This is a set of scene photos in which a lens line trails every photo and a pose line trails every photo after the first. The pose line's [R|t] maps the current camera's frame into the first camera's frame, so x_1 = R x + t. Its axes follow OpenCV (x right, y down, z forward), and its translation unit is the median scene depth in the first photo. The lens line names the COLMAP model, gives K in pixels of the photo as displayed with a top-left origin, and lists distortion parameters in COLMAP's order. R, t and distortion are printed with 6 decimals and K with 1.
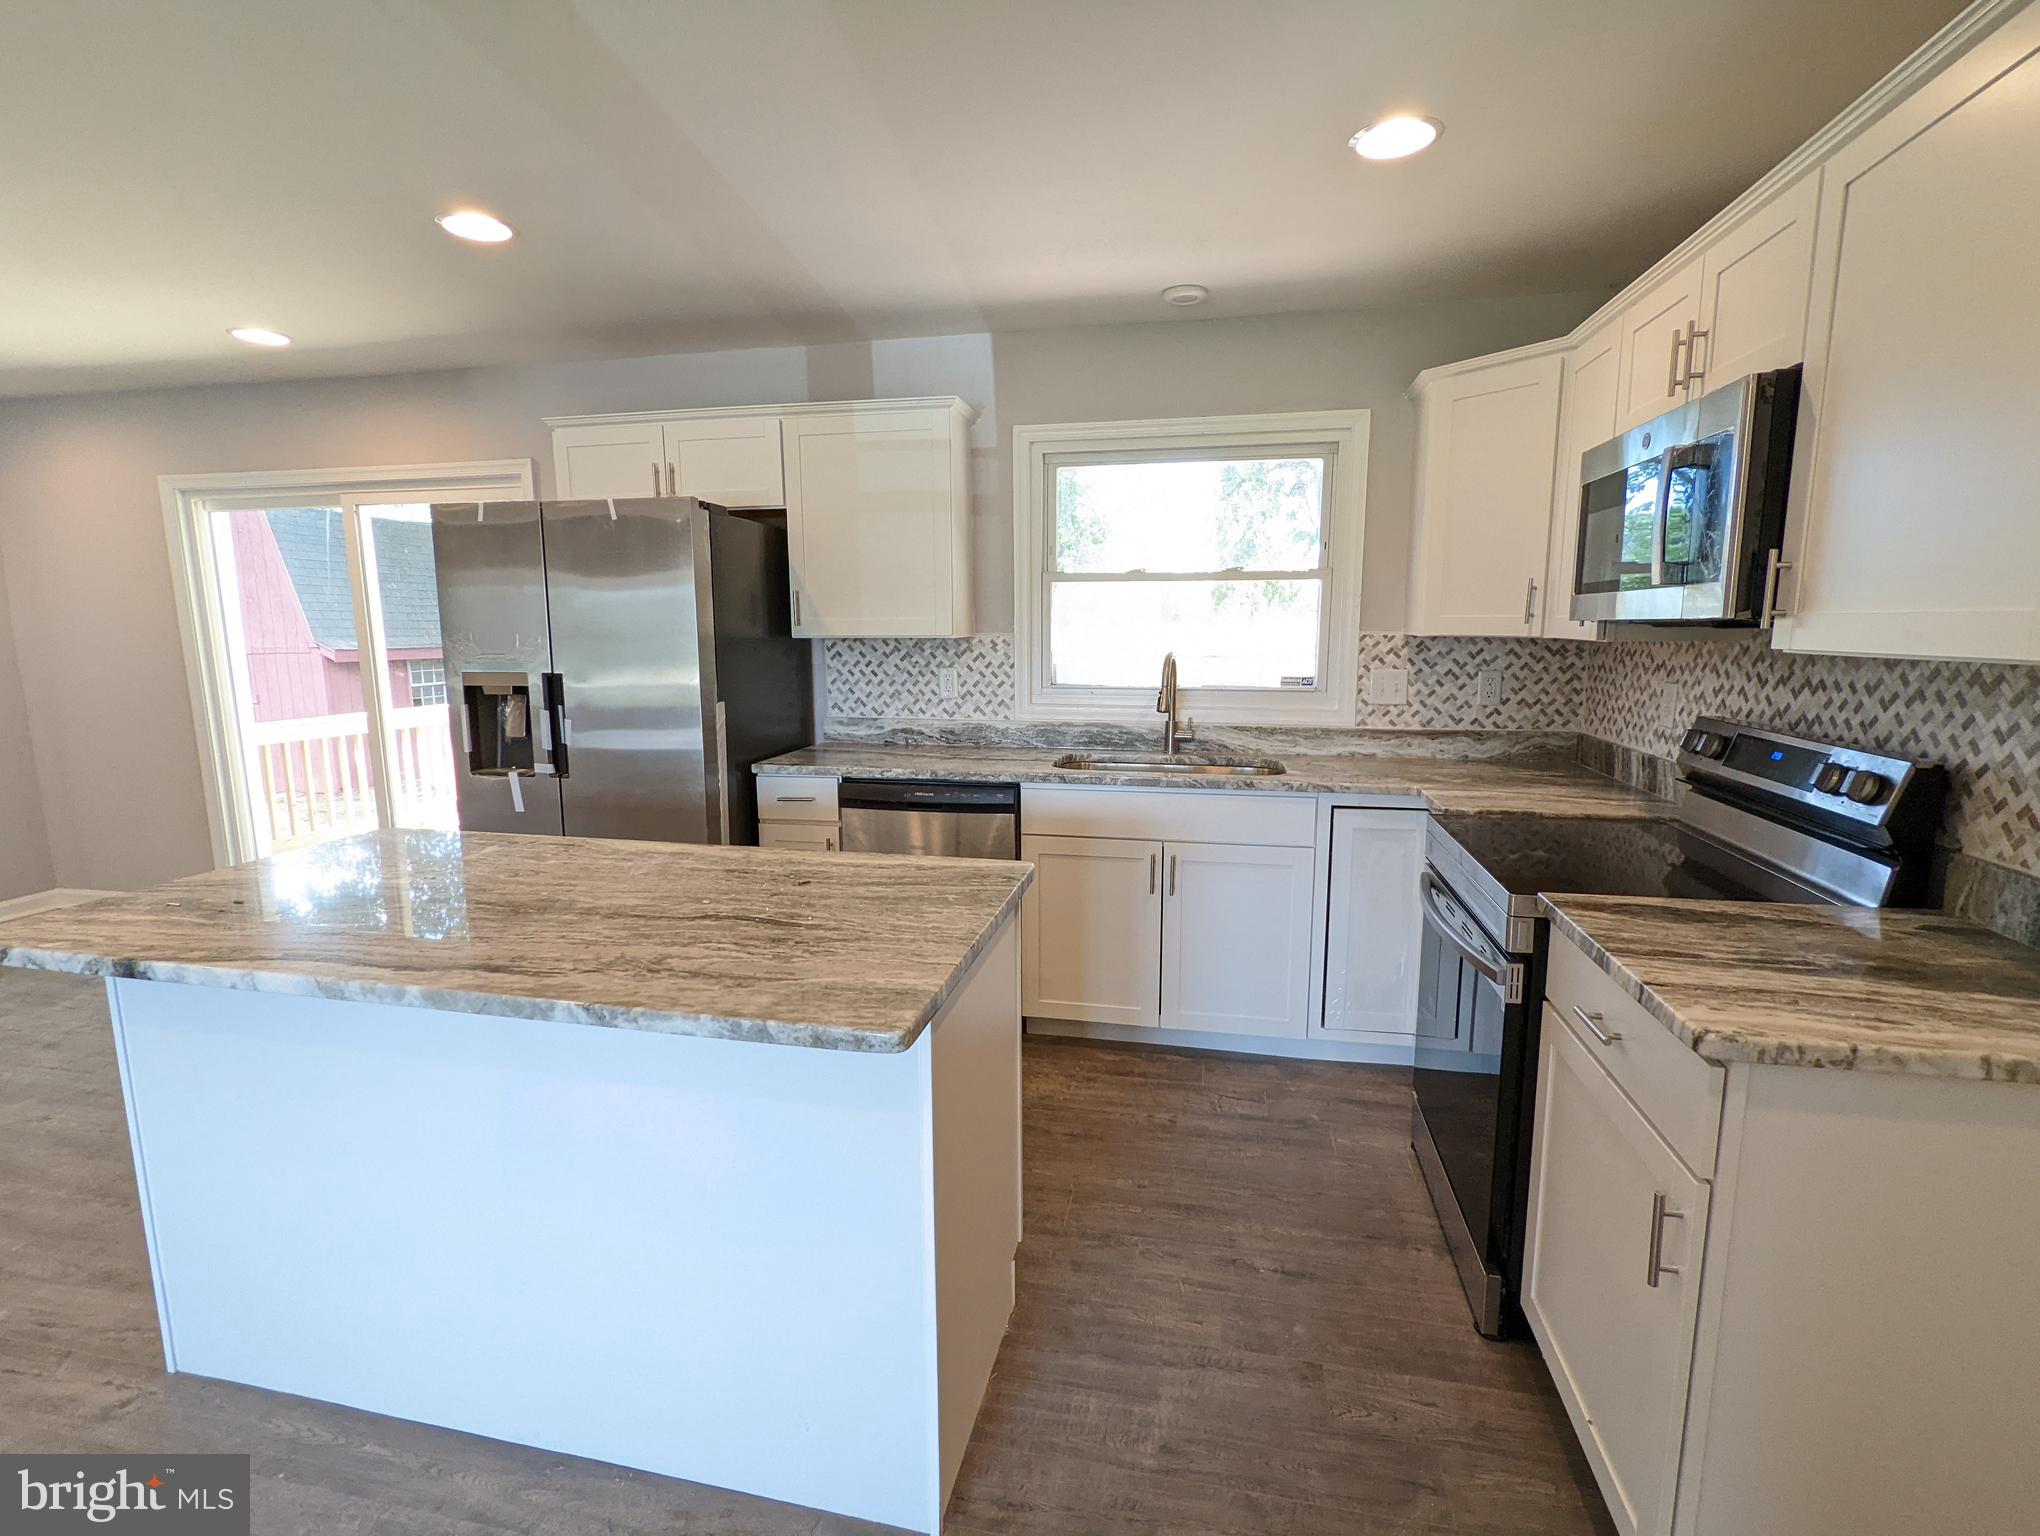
lens RADIAL K [[975.3, 0, 1006.2], [0, 975.3, 767.3], [0, 0, 1]] dist [0.002241, 0.000471]
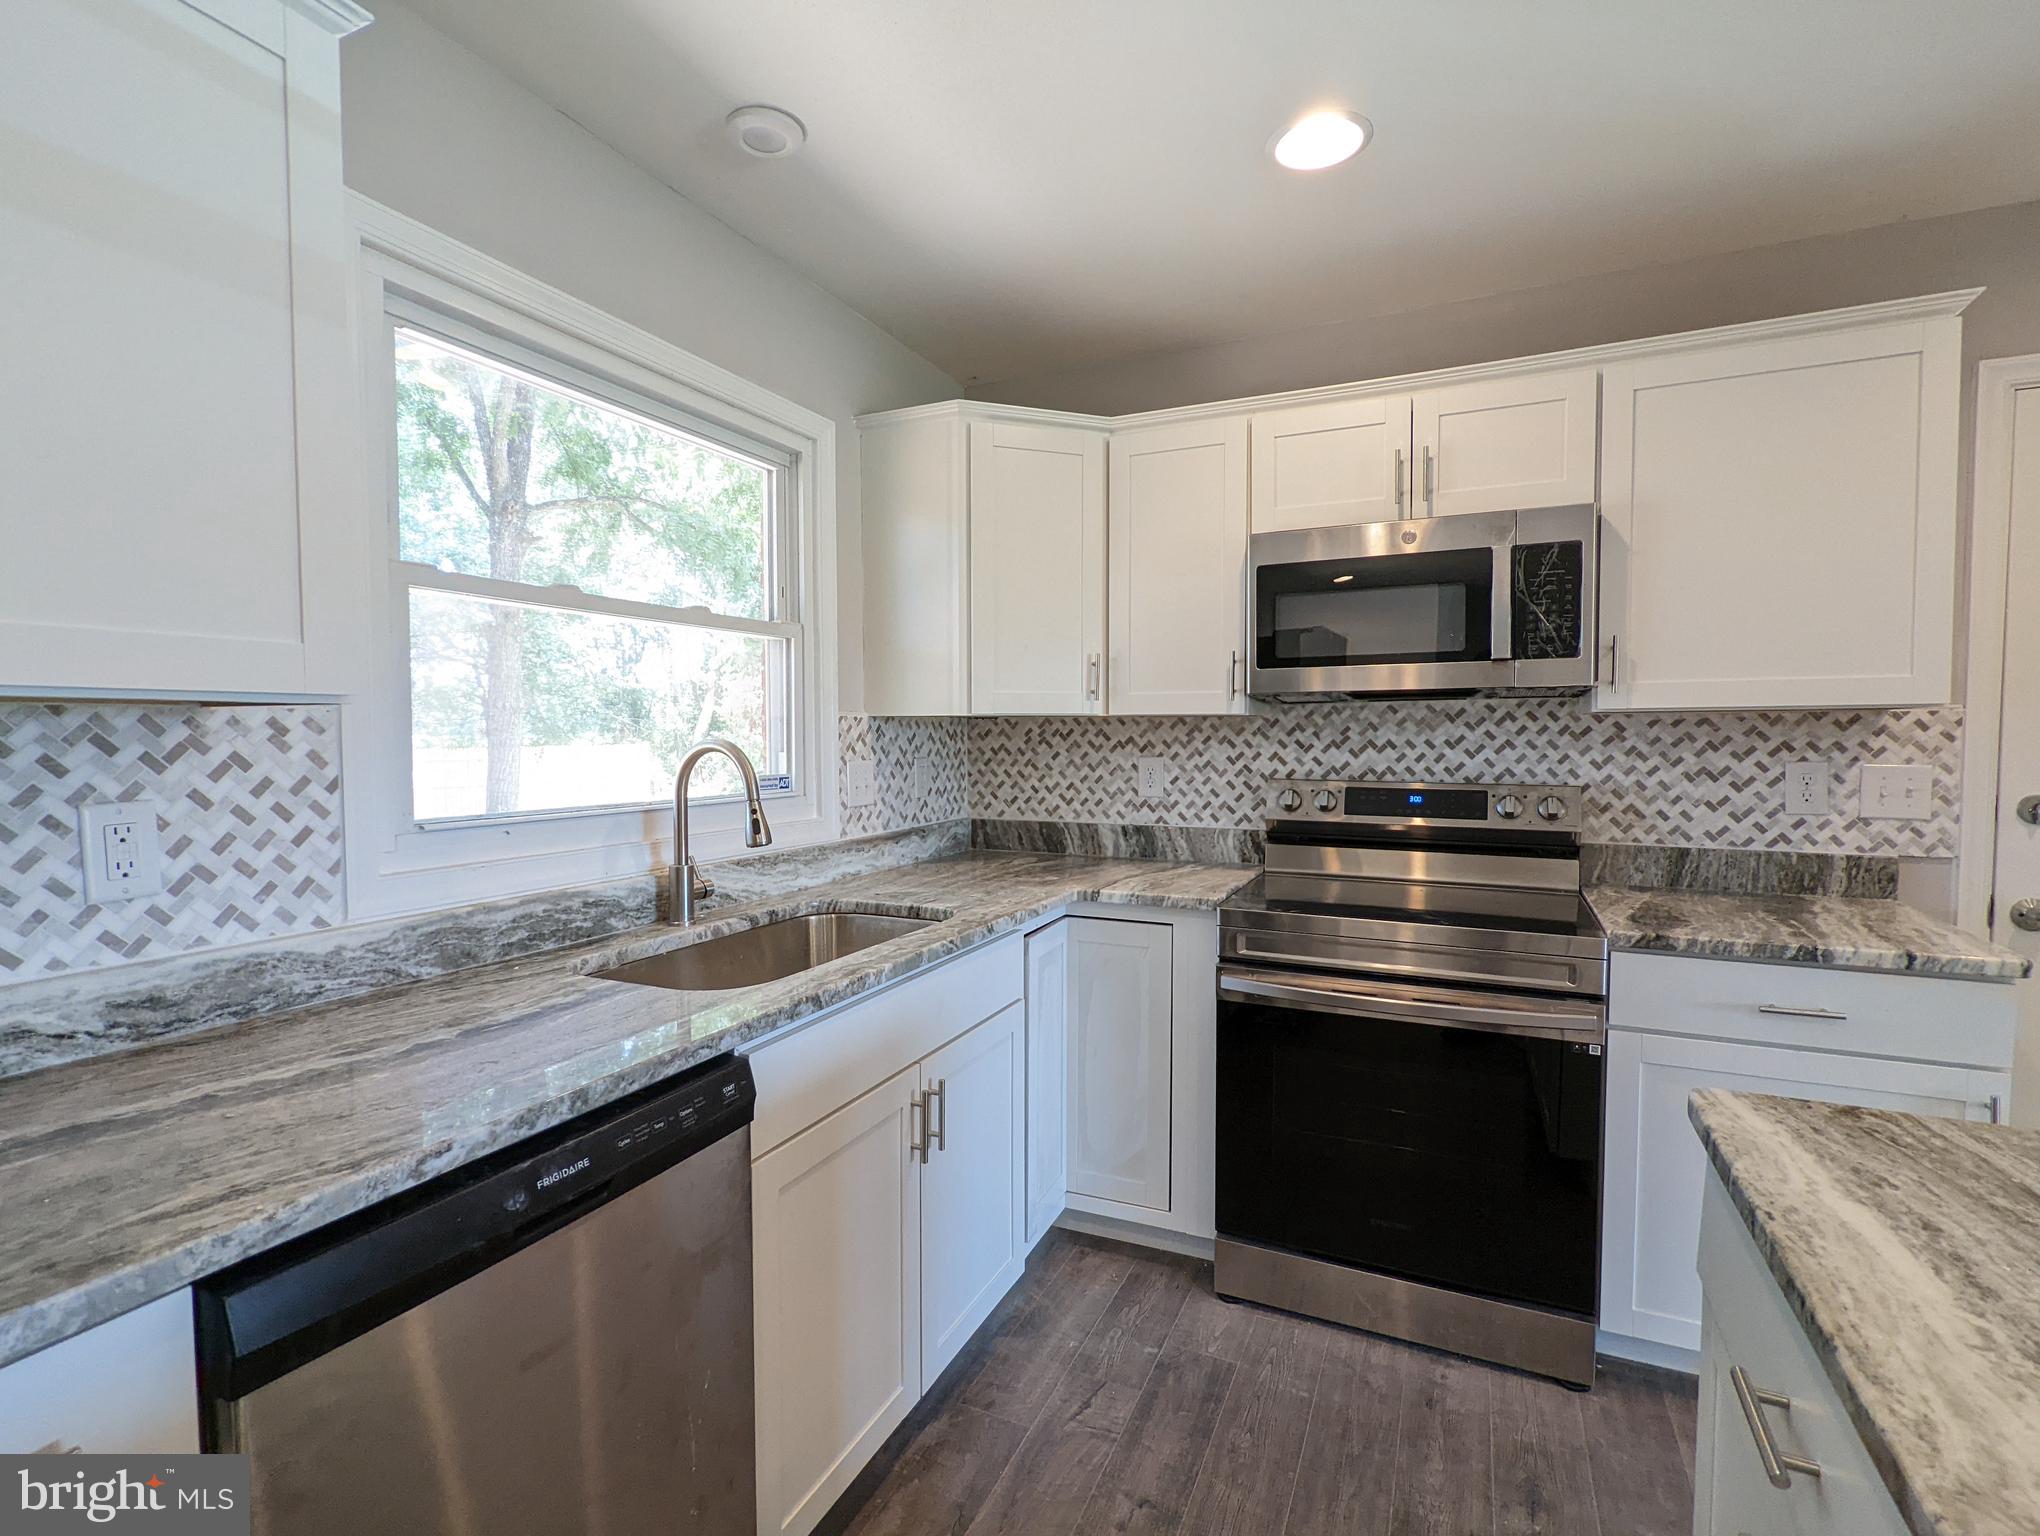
lens RADIAL K [[975.3, 0, 1006.2], [0, 975.3, 771.8], [0, 0, 1]] dist [0.002241, 0.000471]
pose [[0.221965, -0.038084, 0.974311, -0.488059], [0.148980, 0.988829, 0.004711, -0.112513], [-0.963606, 0.144107, 0.225159, 1.033483]]
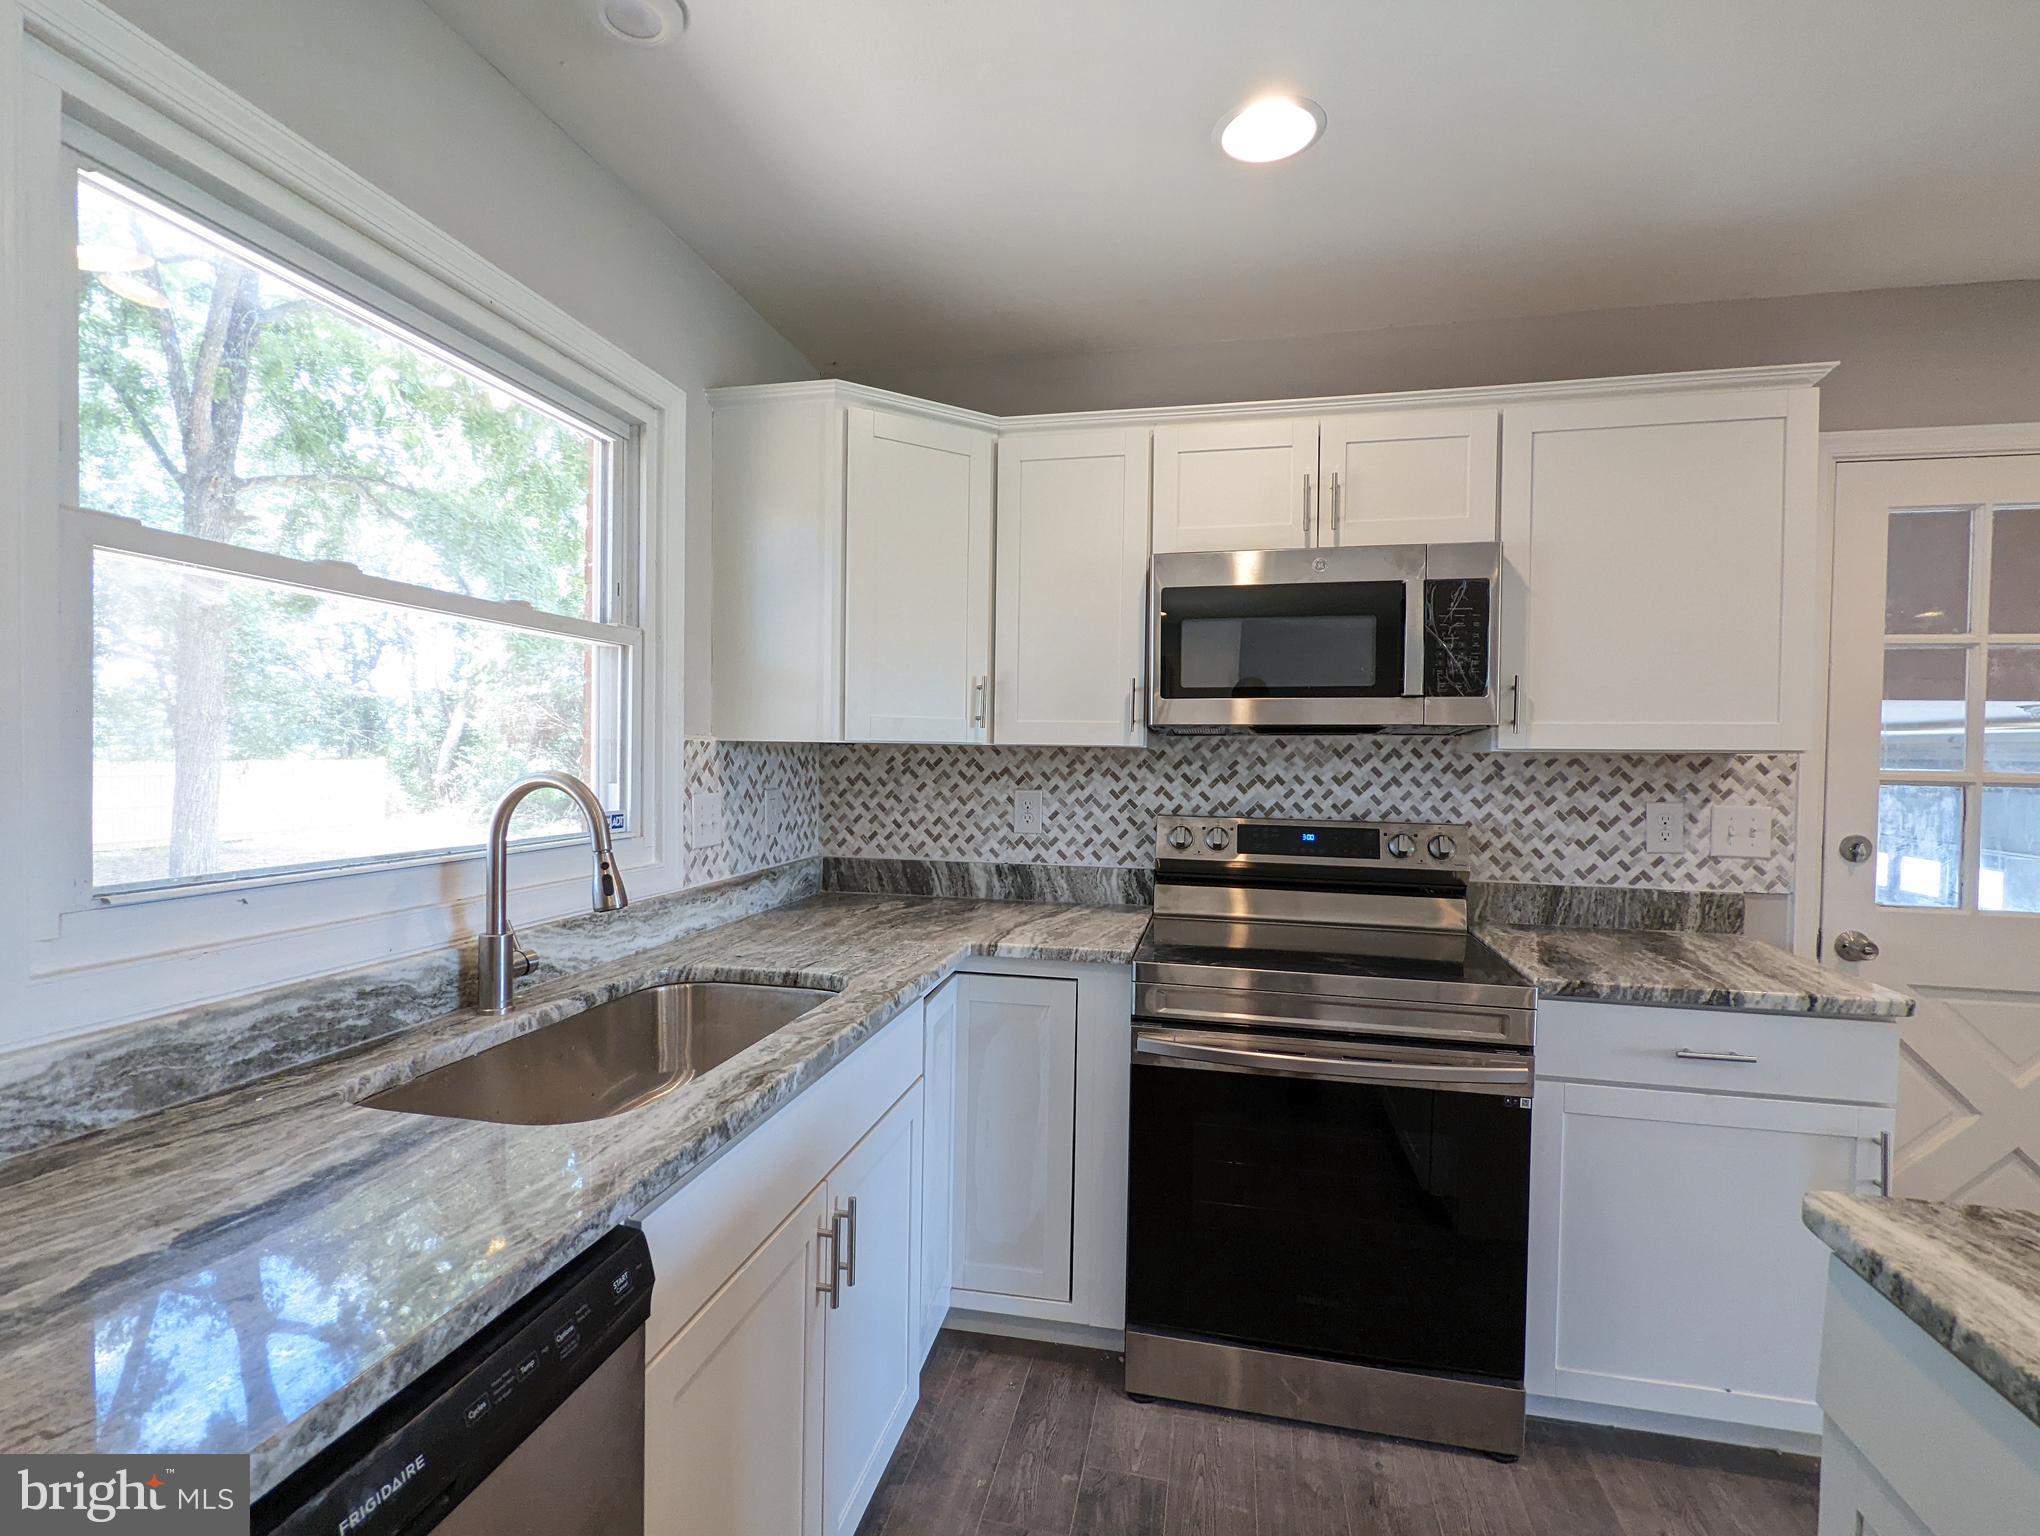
lens RADIAL K [[975.3, 0, 1005.3], [0, 975.3, 772.6], [0, 0, 1]] dist [0.002241, 0.000471]
pose [[0.005045, -0.016807, 0.999846, -0.379302], [0.137937, 0.990313, 0.015951, -0.139871], [-0.990428, 0.137836, 0.007315, 1.148449]]
